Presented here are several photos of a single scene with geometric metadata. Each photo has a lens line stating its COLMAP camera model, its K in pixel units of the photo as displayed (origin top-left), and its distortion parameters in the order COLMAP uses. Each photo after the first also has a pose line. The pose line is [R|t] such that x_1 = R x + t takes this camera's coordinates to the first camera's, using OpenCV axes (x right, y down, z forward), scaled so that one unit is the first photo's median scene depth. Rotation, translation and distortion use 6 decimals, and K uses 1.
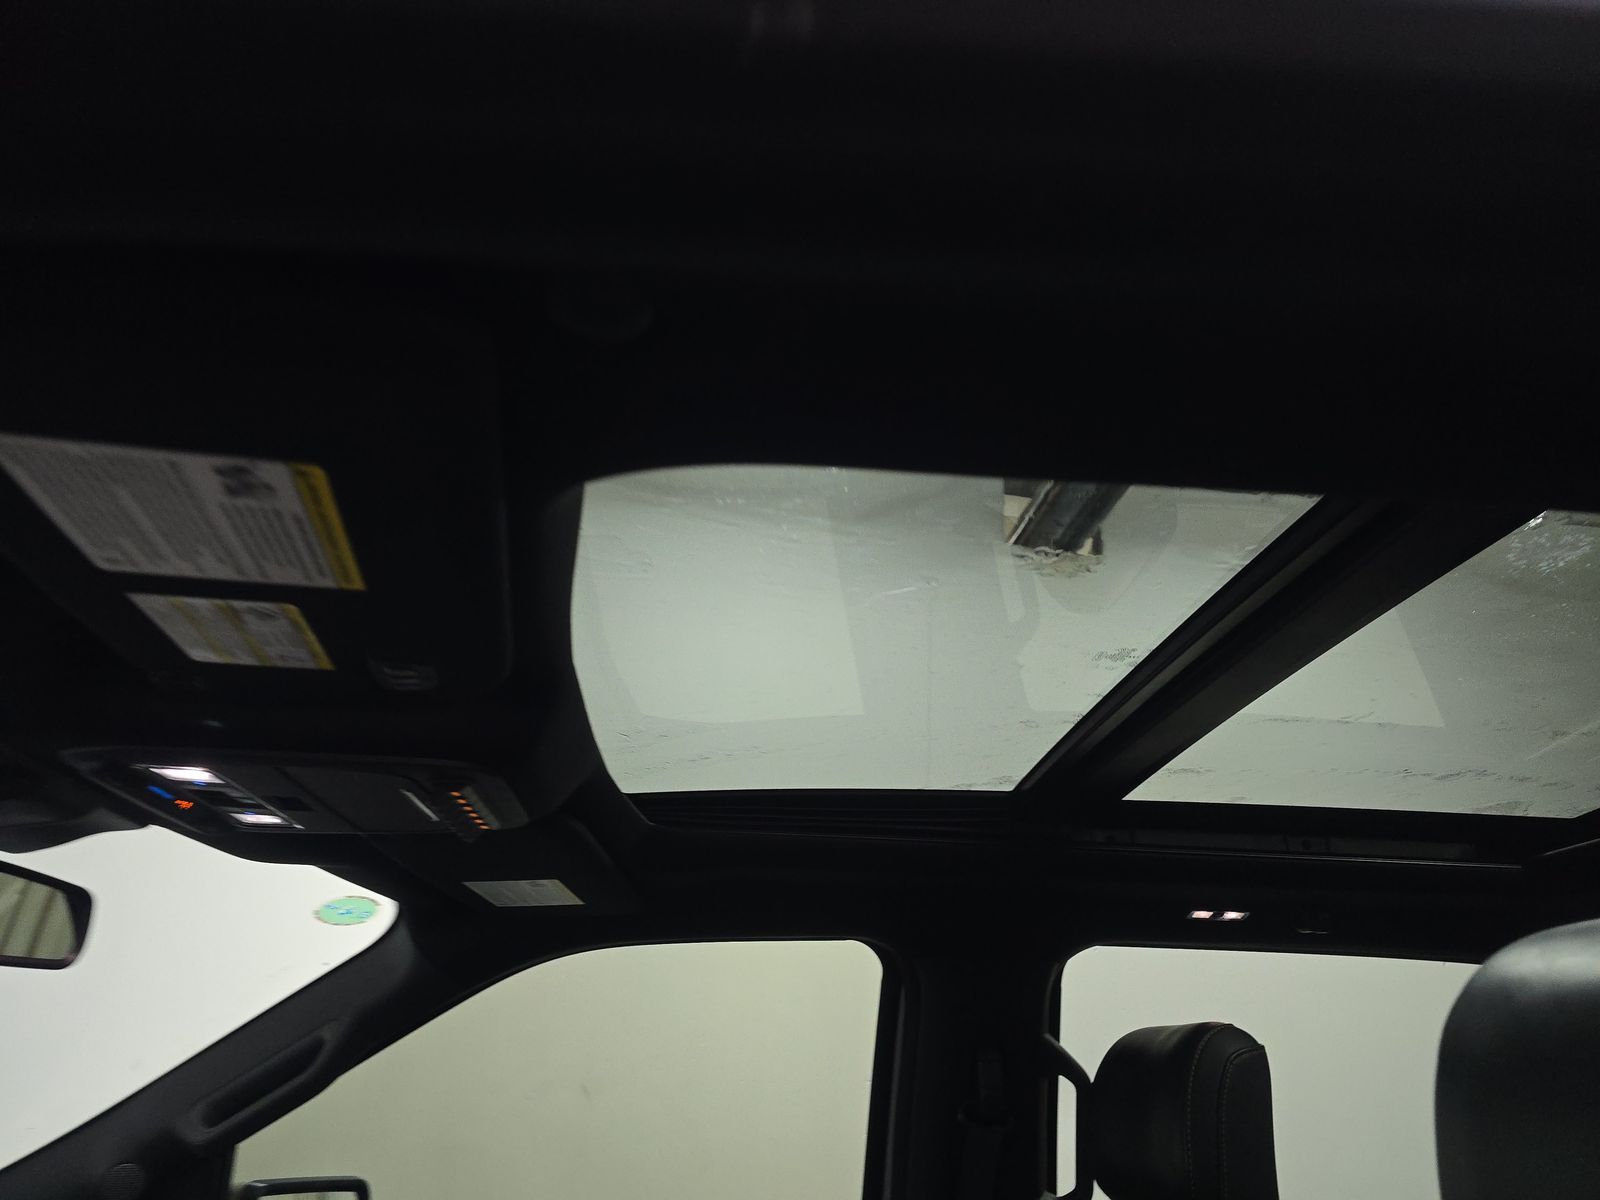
lens RADIAL K [[1064.9, 0, 800.2], [0, 1064.9, 611.8], [0, 0, 1]] dist [0.010276, 0.003249]
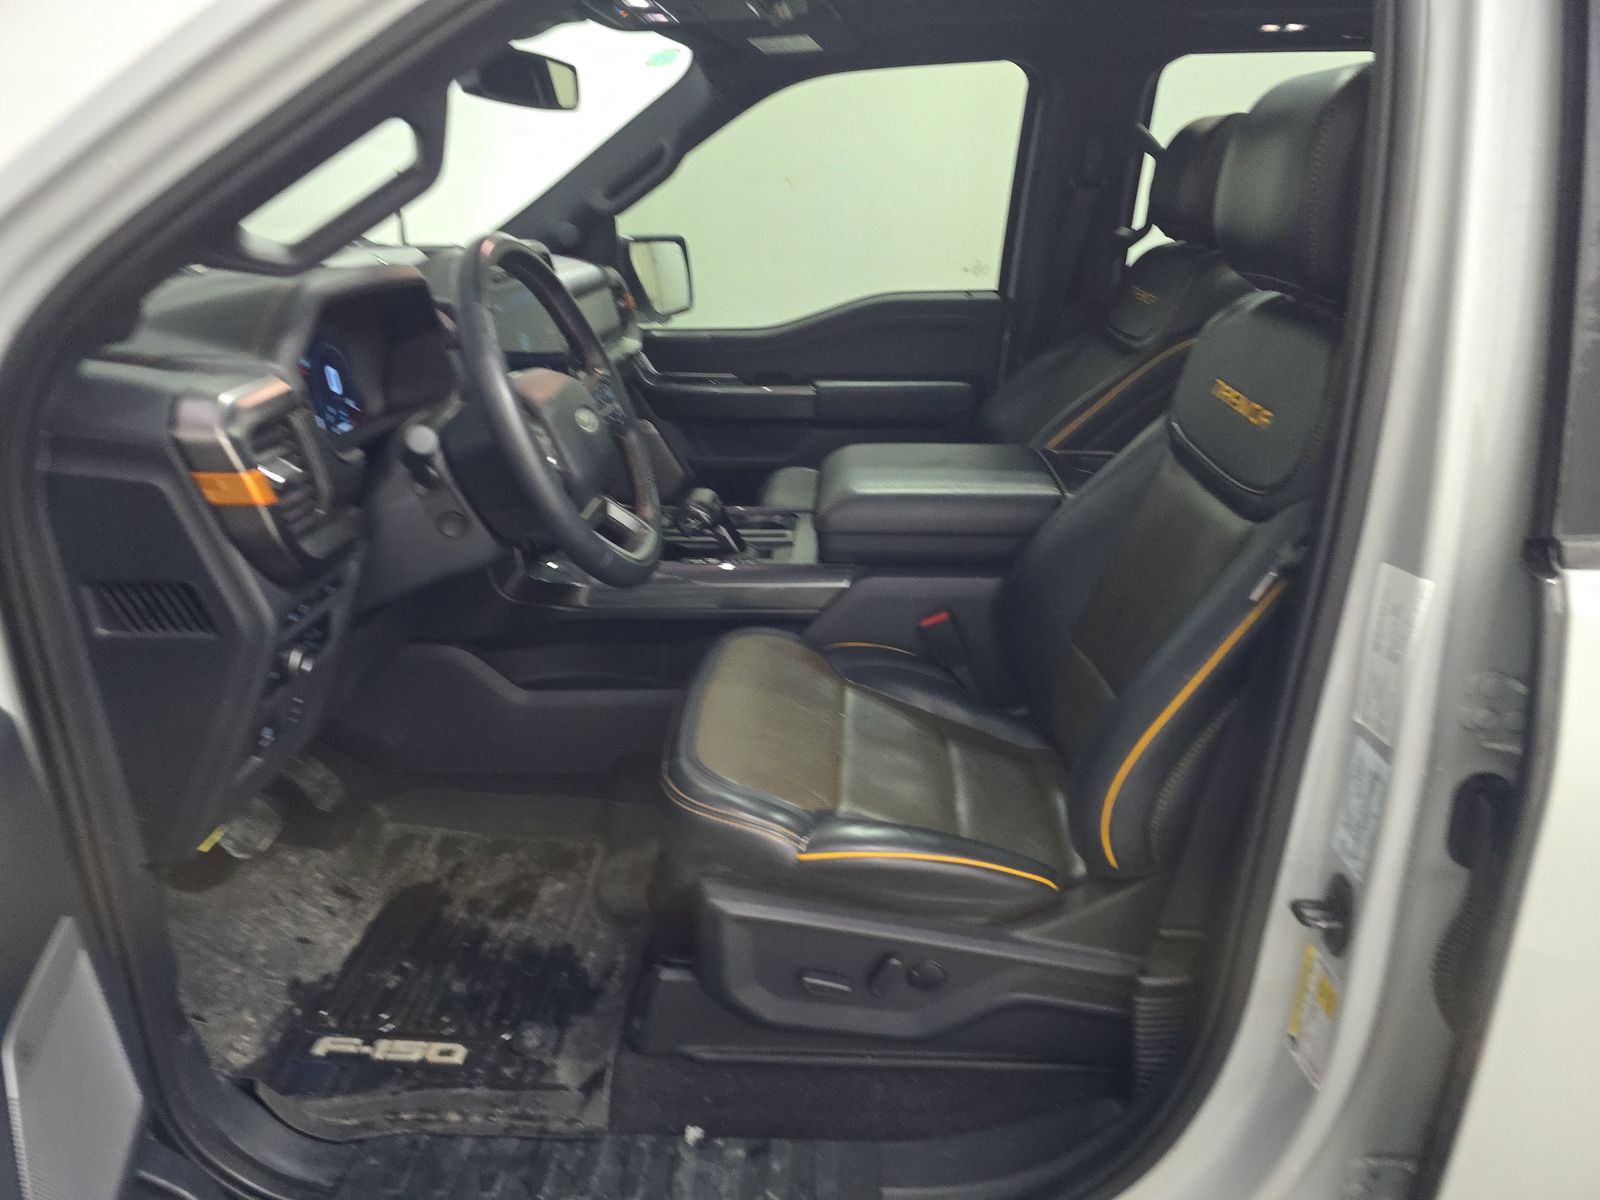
lens RADIAL K [[1064.9, 0, 800.2], [0, 1064.9, 611.8], [0, 0, 1]] dist [0.010276, 0.003249]
pose [[0.987659, 0.030337, -0.153651, 0.018744], [0.088931, 0.698928, 0.709641, -0.217974], [0.128920, -0.714548, 0.687605, -0.545335]]
